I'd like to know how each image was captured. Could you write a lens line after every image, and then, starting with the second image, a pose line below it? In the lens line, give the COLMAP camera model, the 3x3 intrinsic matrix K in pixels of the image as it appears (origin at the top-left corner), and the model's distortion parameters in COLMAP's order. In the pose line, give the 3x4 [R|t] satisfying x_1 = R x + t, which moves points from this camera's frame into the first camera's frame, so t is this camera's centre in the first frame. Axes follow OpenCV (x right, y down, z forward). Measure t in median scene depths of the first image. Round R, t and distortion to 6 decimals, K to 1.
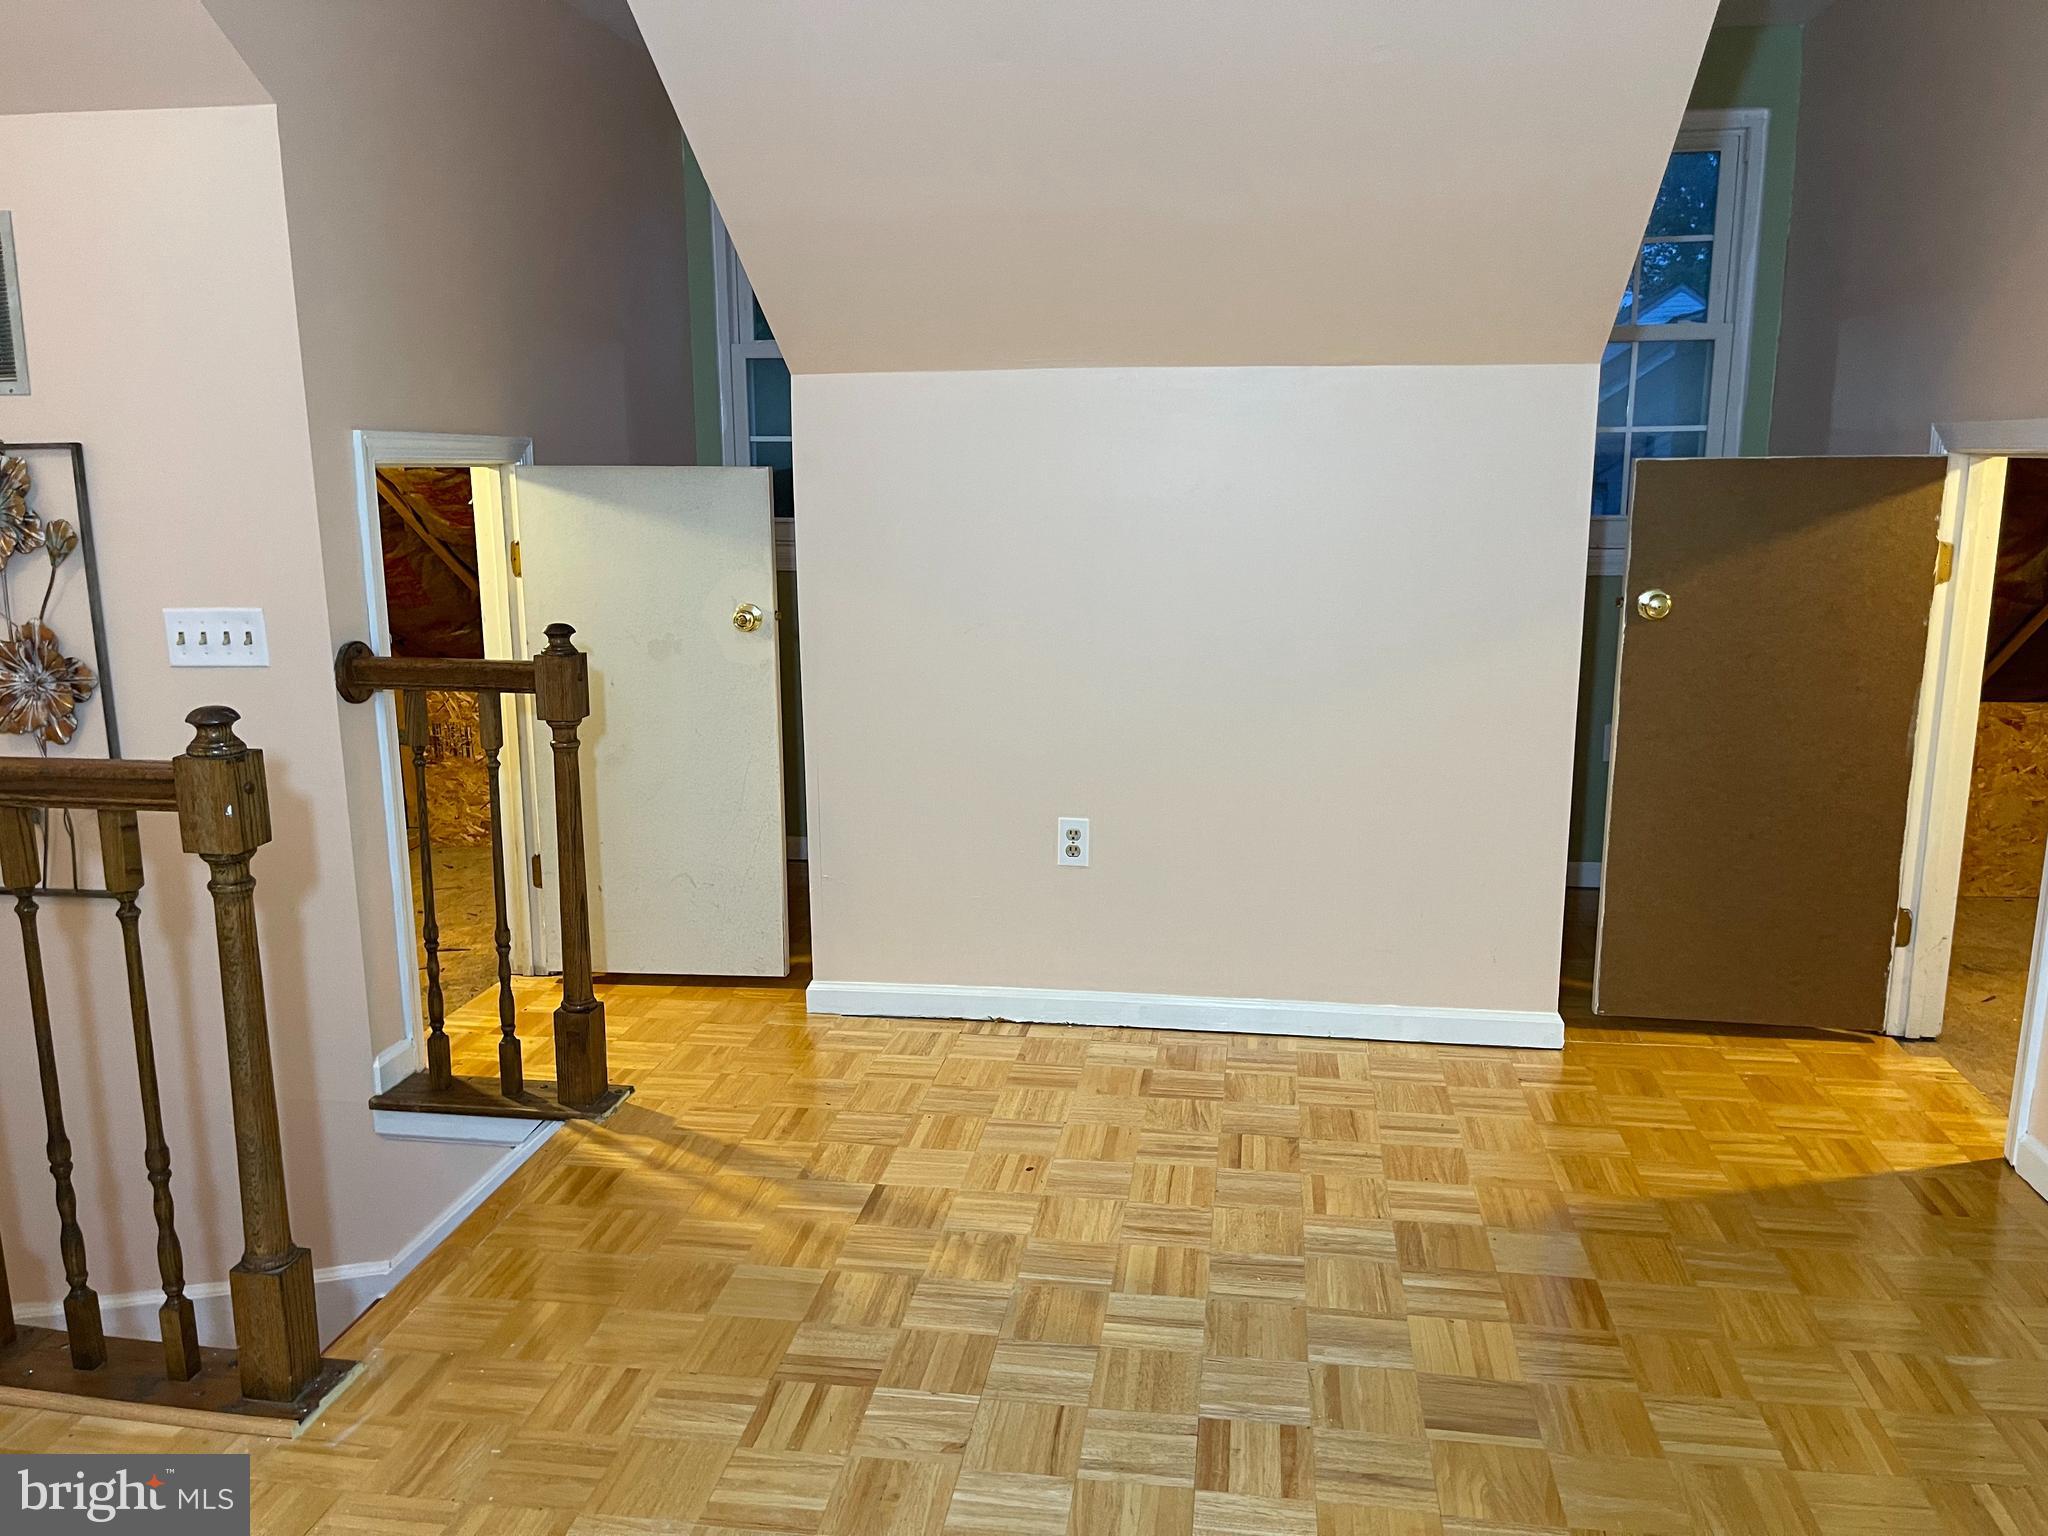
lens RADIAL K [[1547.9, 0, 1025.2], [0, 1547.9, 774.9], [0, 0, 1]] dist [0.079381, -0.081511]
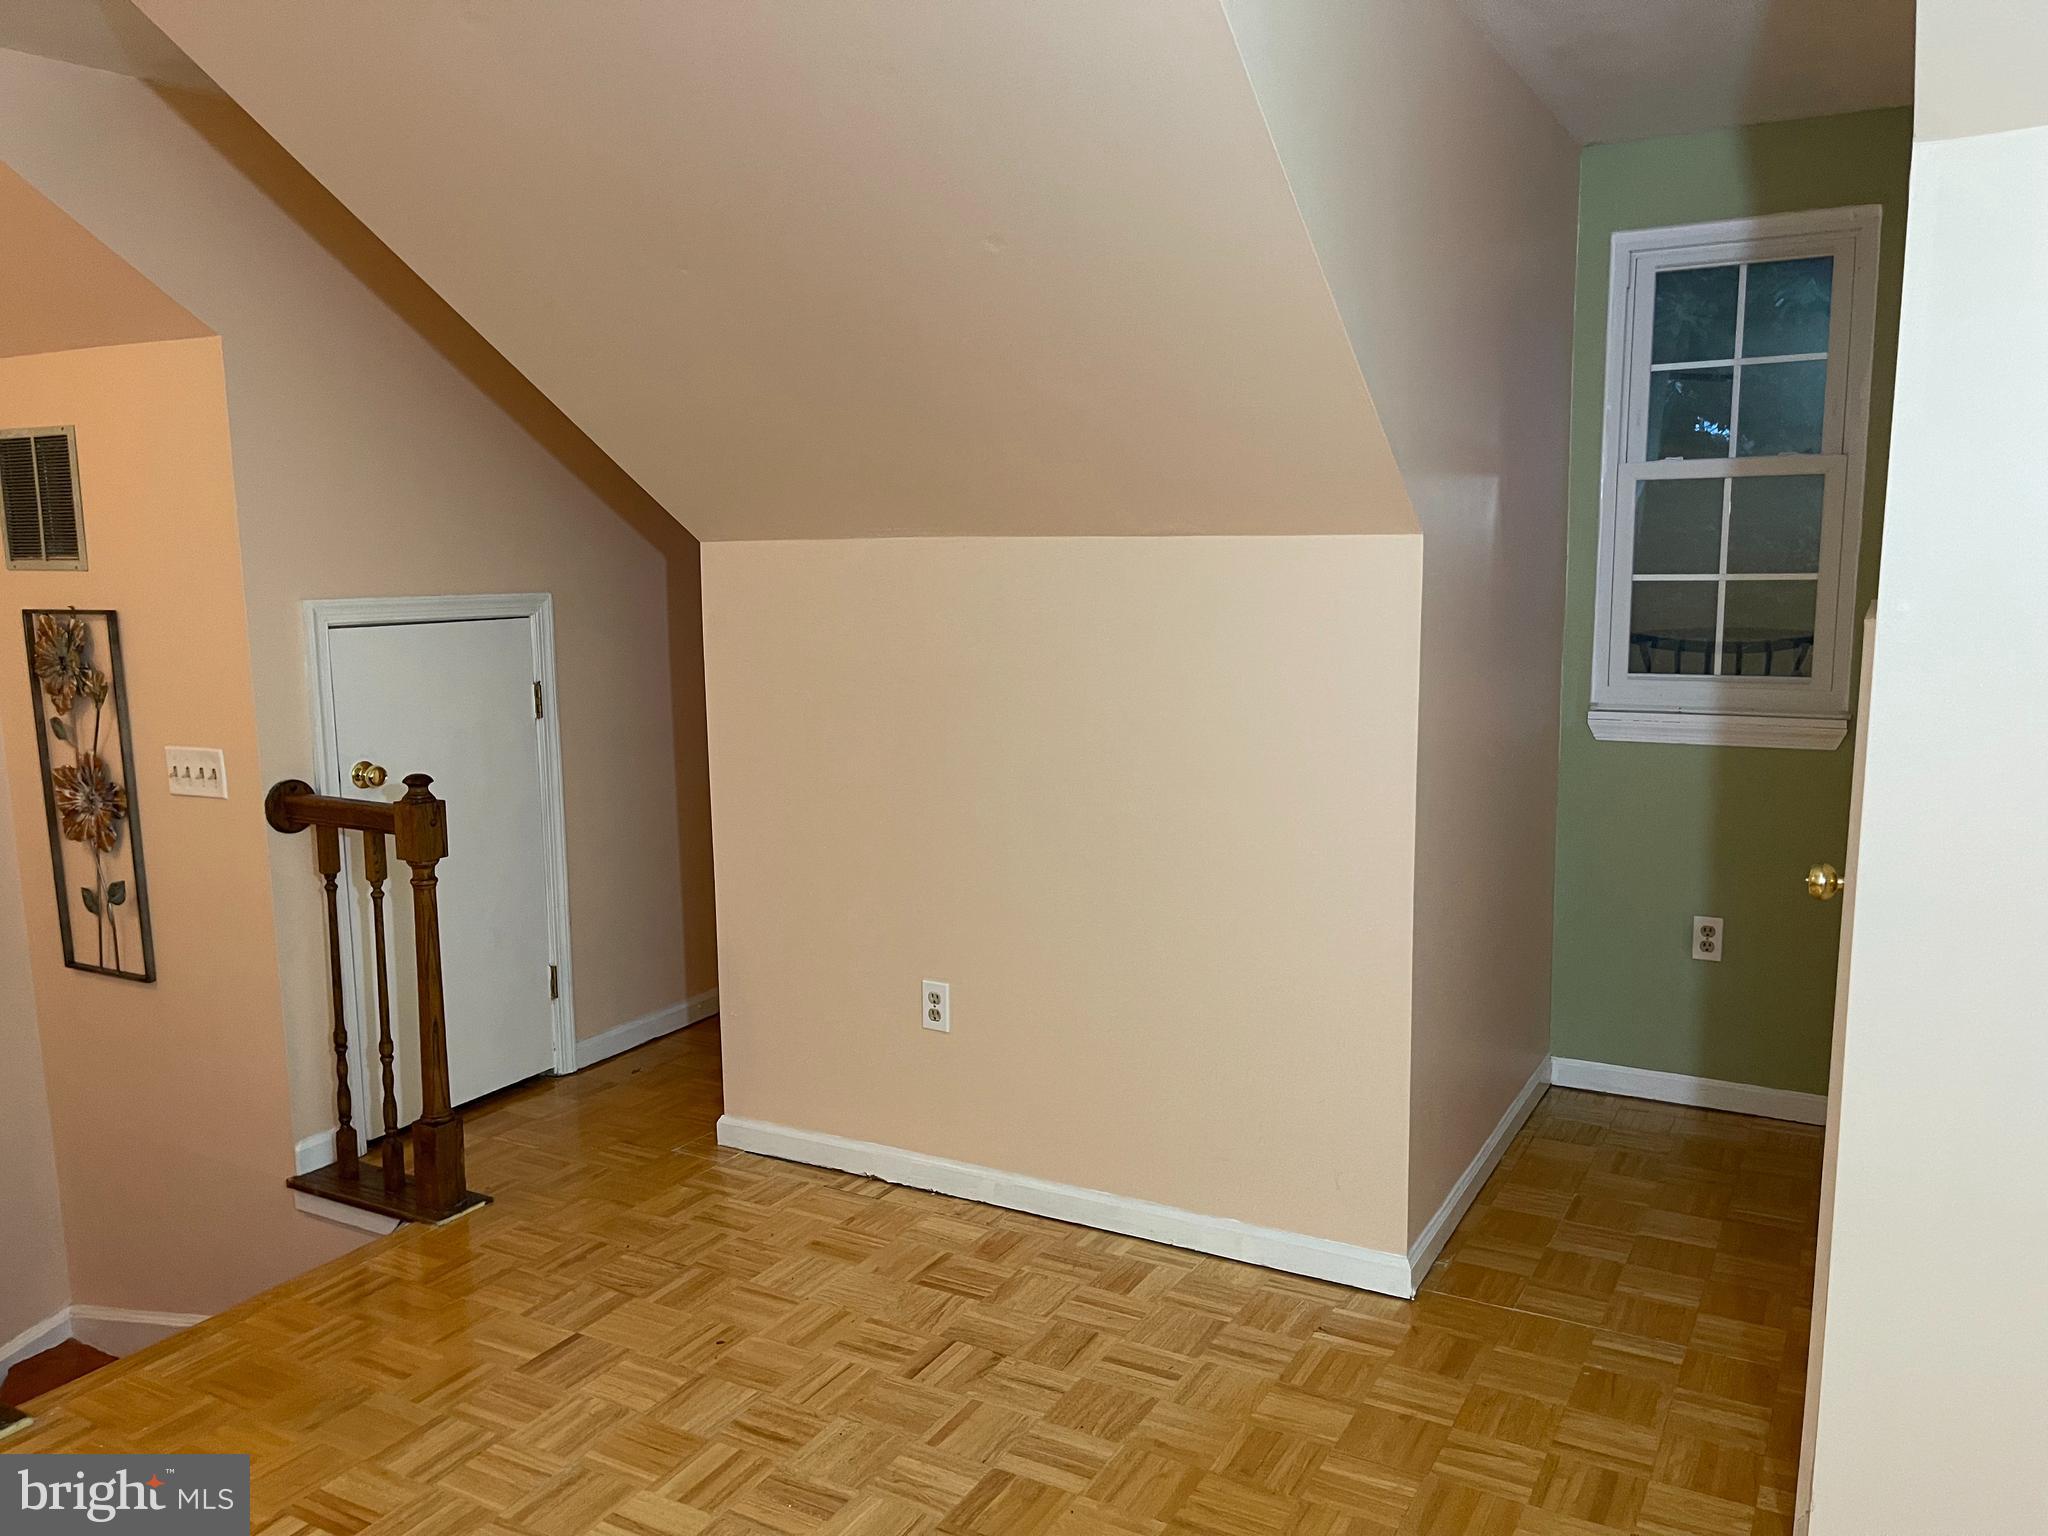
lens RADIAL K [[1547.9, 0, 1025.2], [0, 1547.9, 774.9], [0, 0, 1]] dist [0.079381, -0.081511]
pose [[0.938422, 0.047645, -0.342189, 0.484957], [-0.065199, 0.997071, -0.039975, -0.078819], [0.339283, 0.059824, 0.938780, 0.094372]]
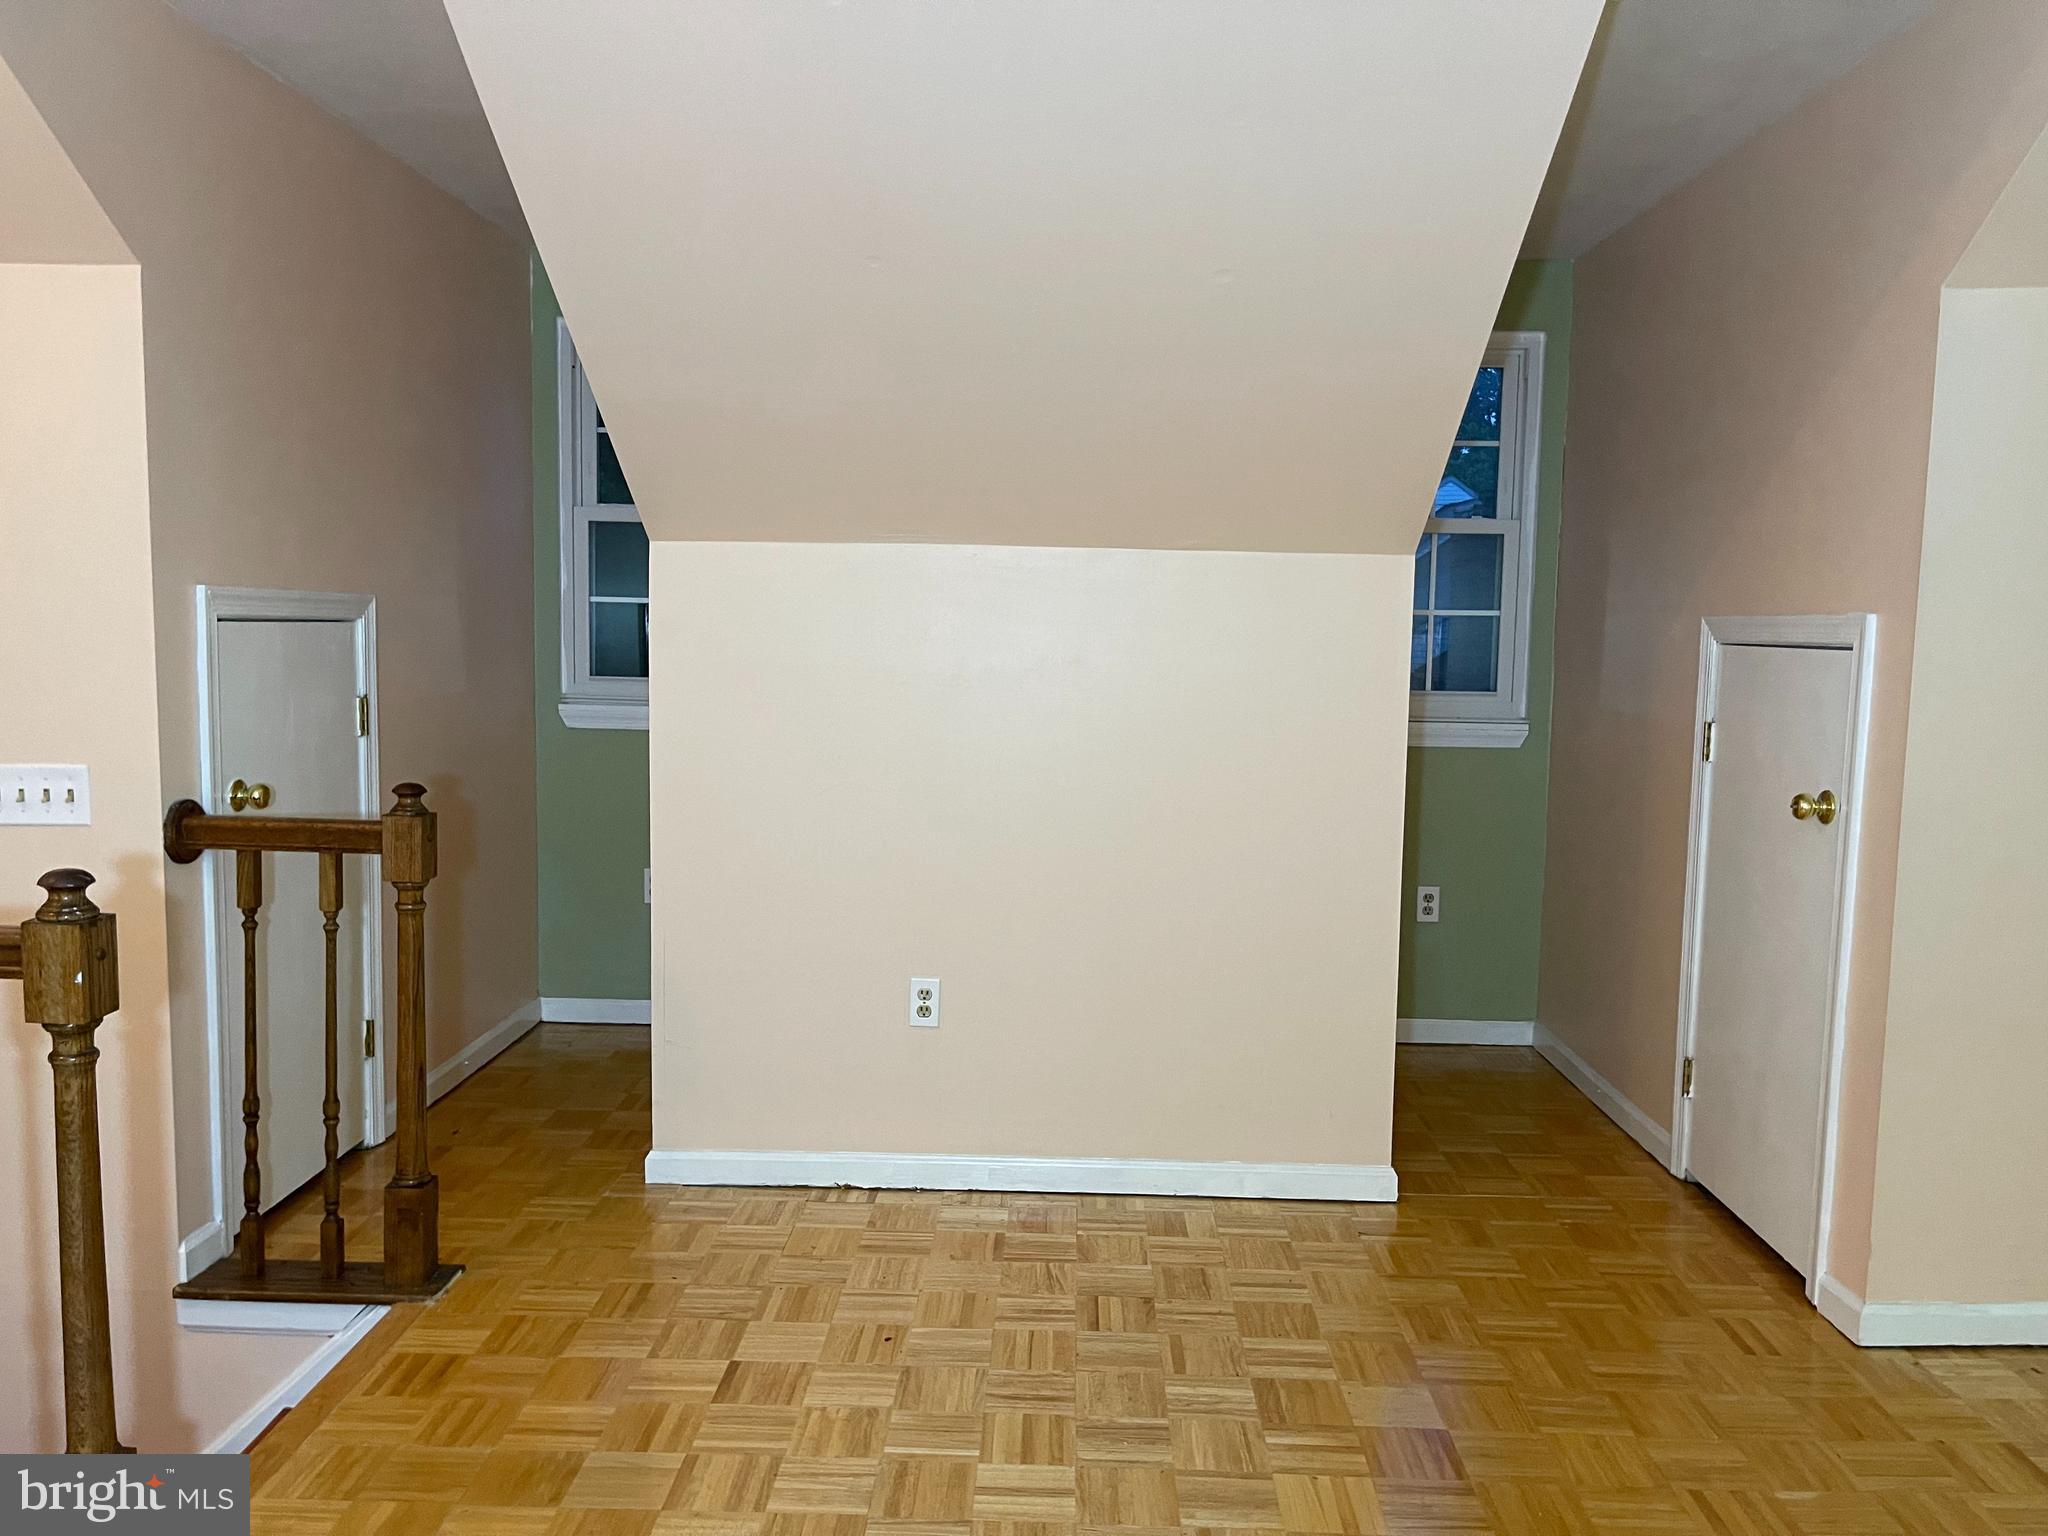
lens RADIAL K [[1547.9, 0, 1025.2], [0, 1547.9, 774.9], [0, 0, 1]] dist [0.079381, -0.081511]
pose [[0.992487, 0.011388, 0.121815, -0.033364], [0.001042, 0.994836, -0.101488, -0.001498], [-0.122342, 0.100852, 0.987351, -0.021873]]
